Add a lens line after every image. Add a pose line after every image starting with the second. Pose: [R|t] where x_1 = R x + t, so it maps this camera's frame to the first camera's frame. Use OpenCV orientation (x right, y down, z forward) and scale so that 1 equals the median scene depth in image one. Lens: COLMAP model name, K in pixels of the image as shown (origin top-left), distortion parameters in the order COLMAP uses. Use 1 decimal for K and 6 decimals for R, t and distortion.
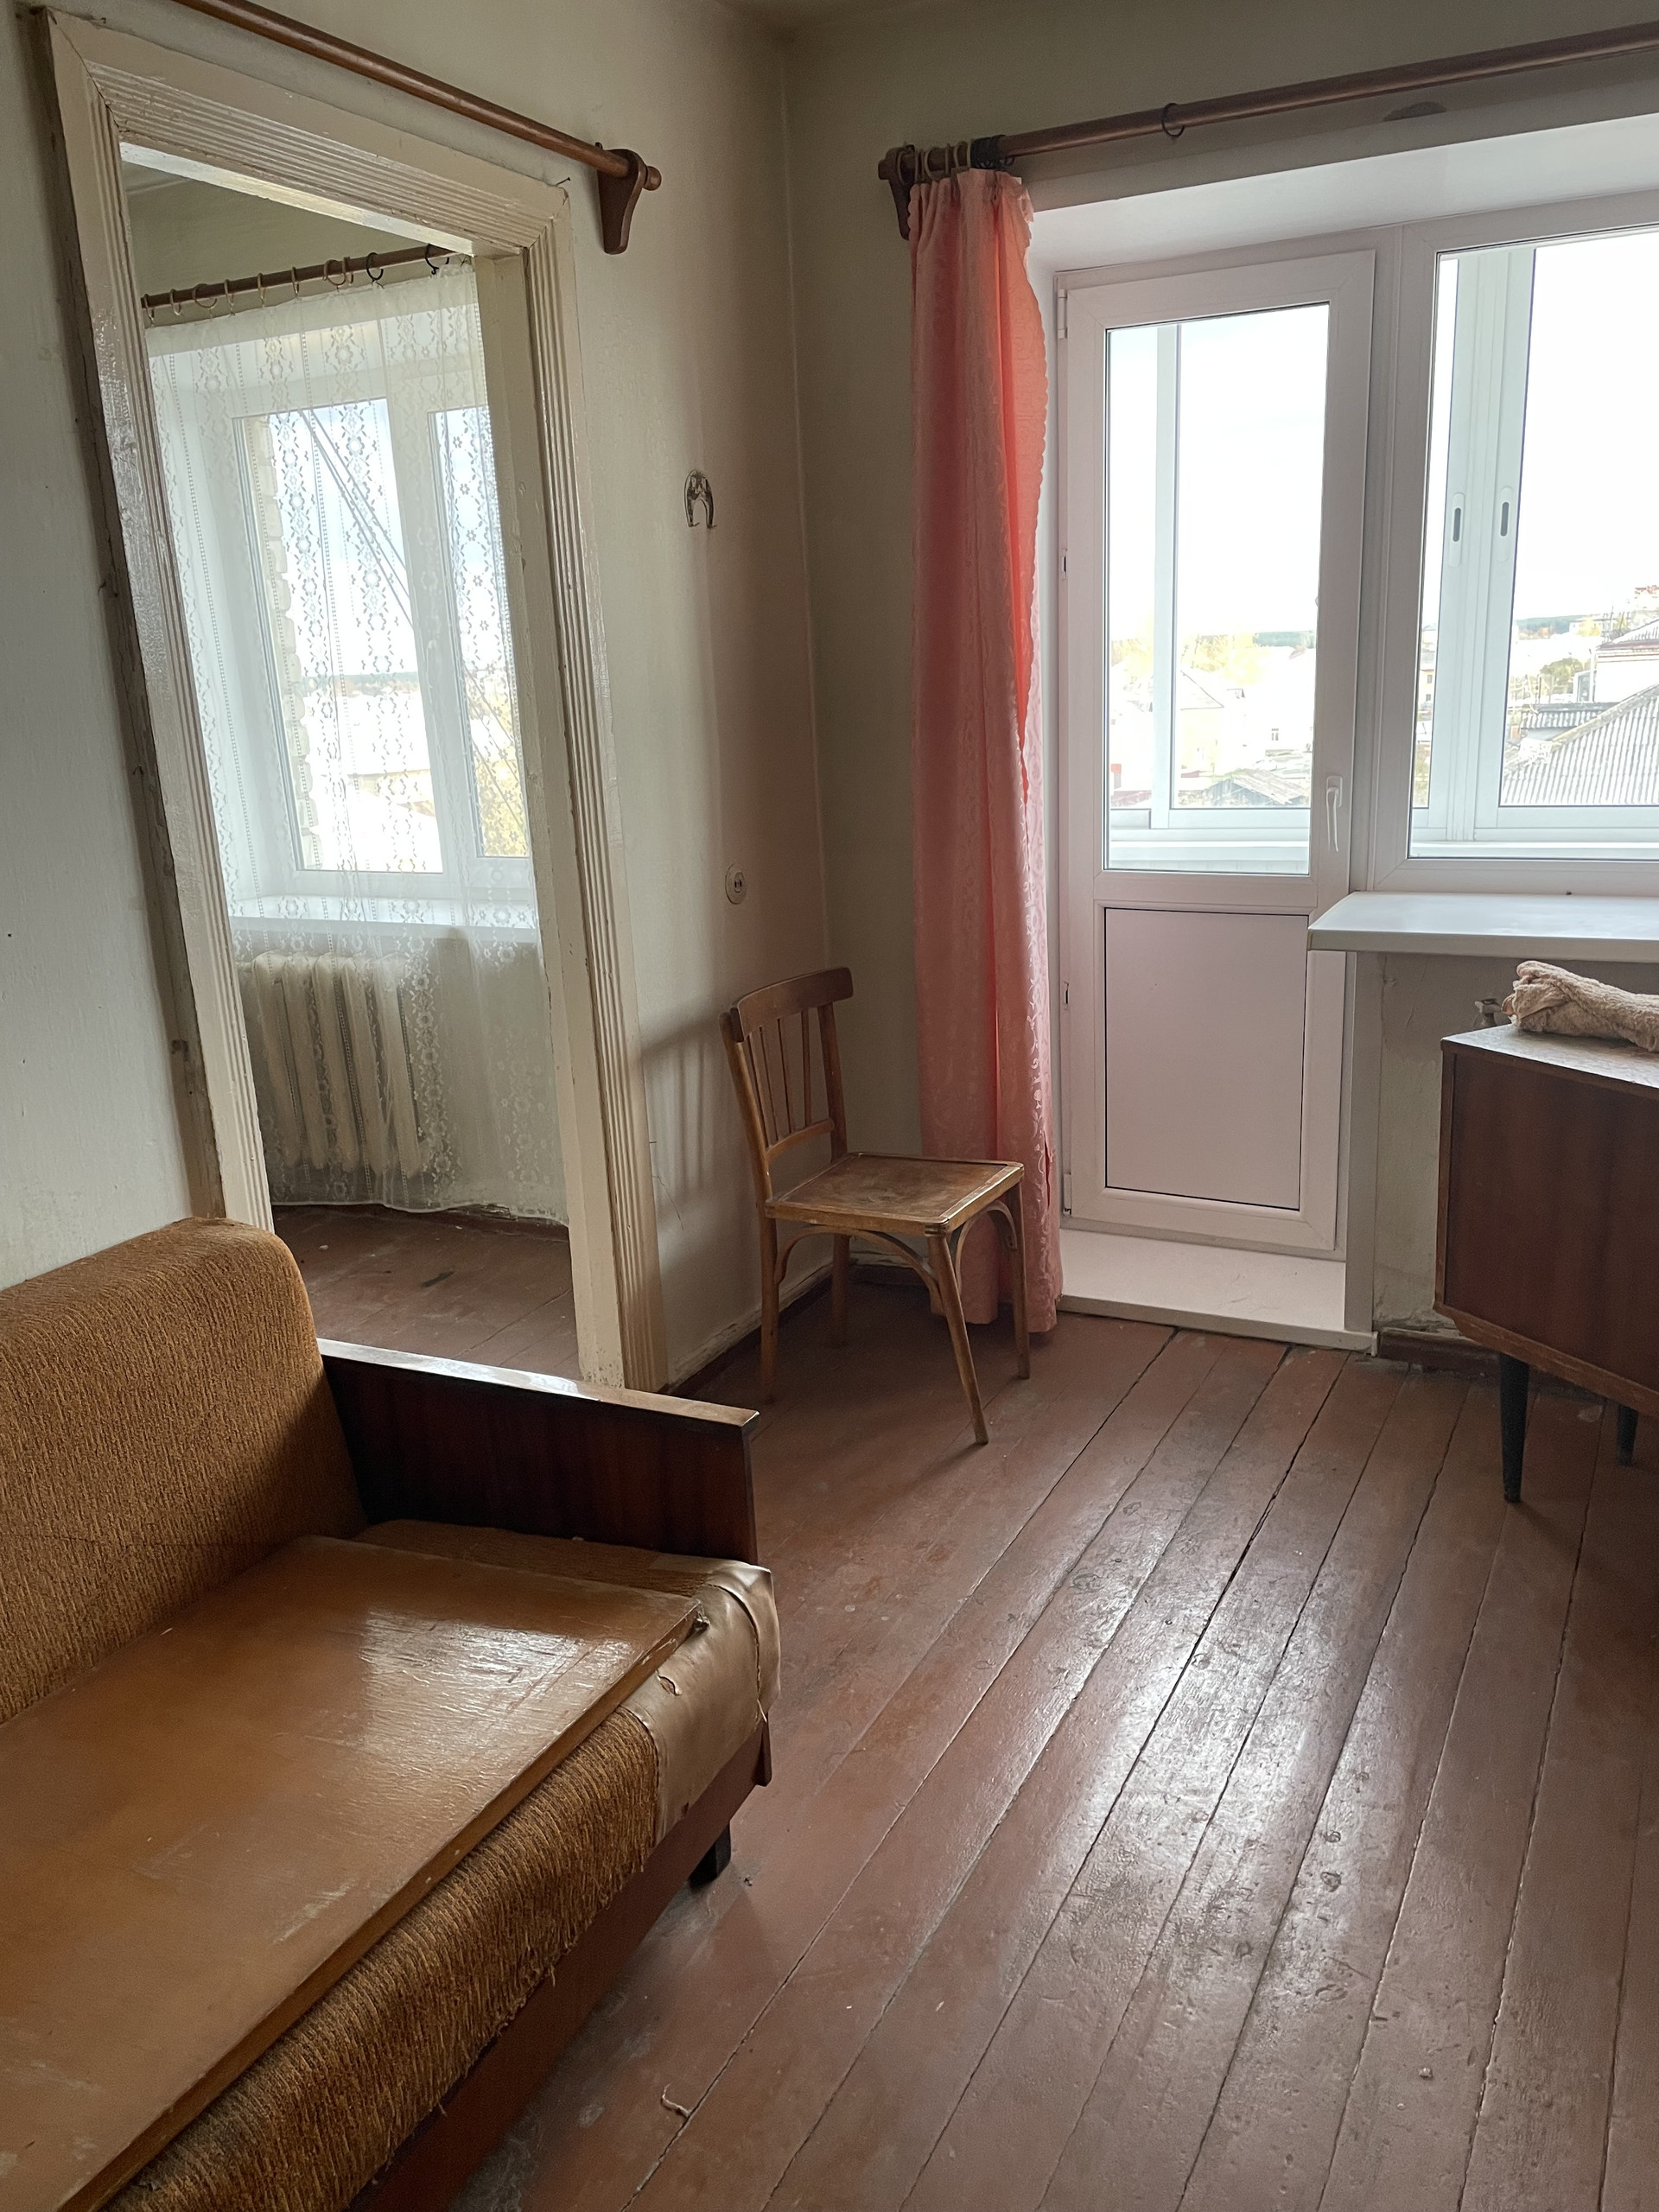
lens RADIAL K [[1686.8, 0, 839.0], [0, 1686.8, 1098.2], [0, 0, 1]] dist [0.089954, -0.102294]
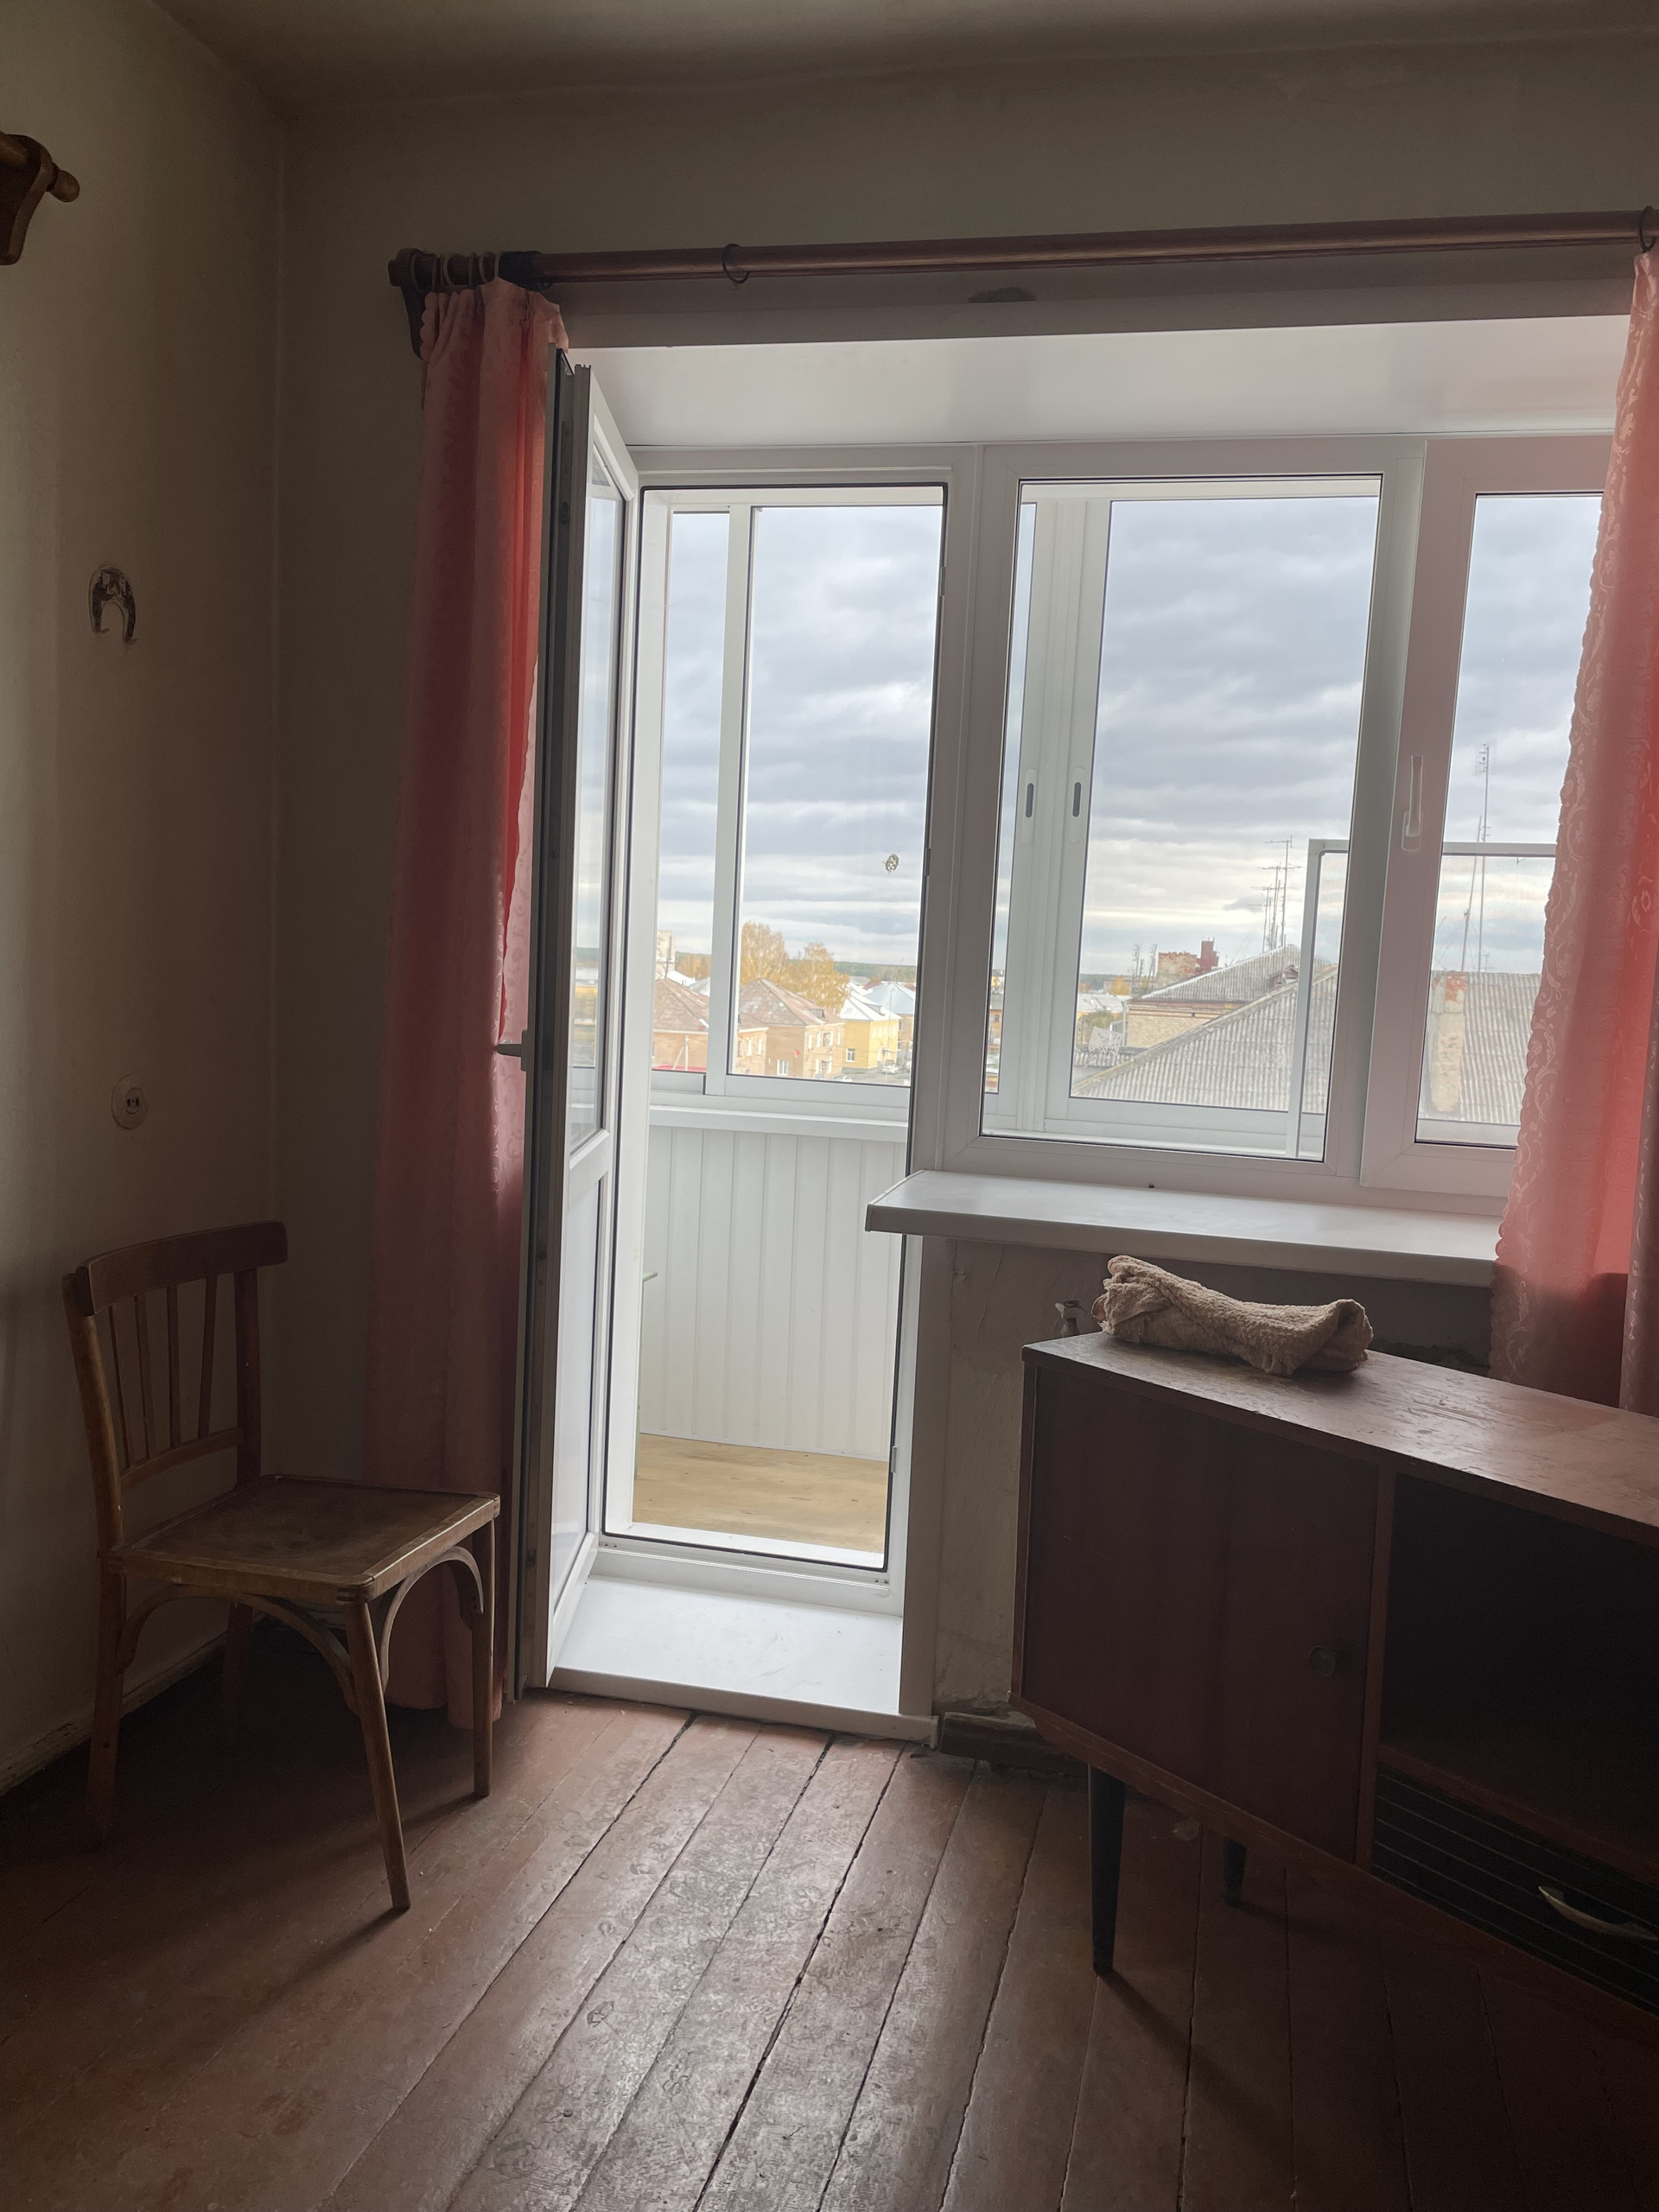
lens RADIAL K [[1686.8, 0, 841.0], [0, 1686.8, 1108.4], [0, 0, 1]] dist [0.089954, -0.102294]
pose [[0.968323, 0.070399, 0.239572, 0.066459], [-0.029455, 0.984940, -0.170372, -0.006555], [-0.247958, 0.157918, 0.955813, 0.221857]]
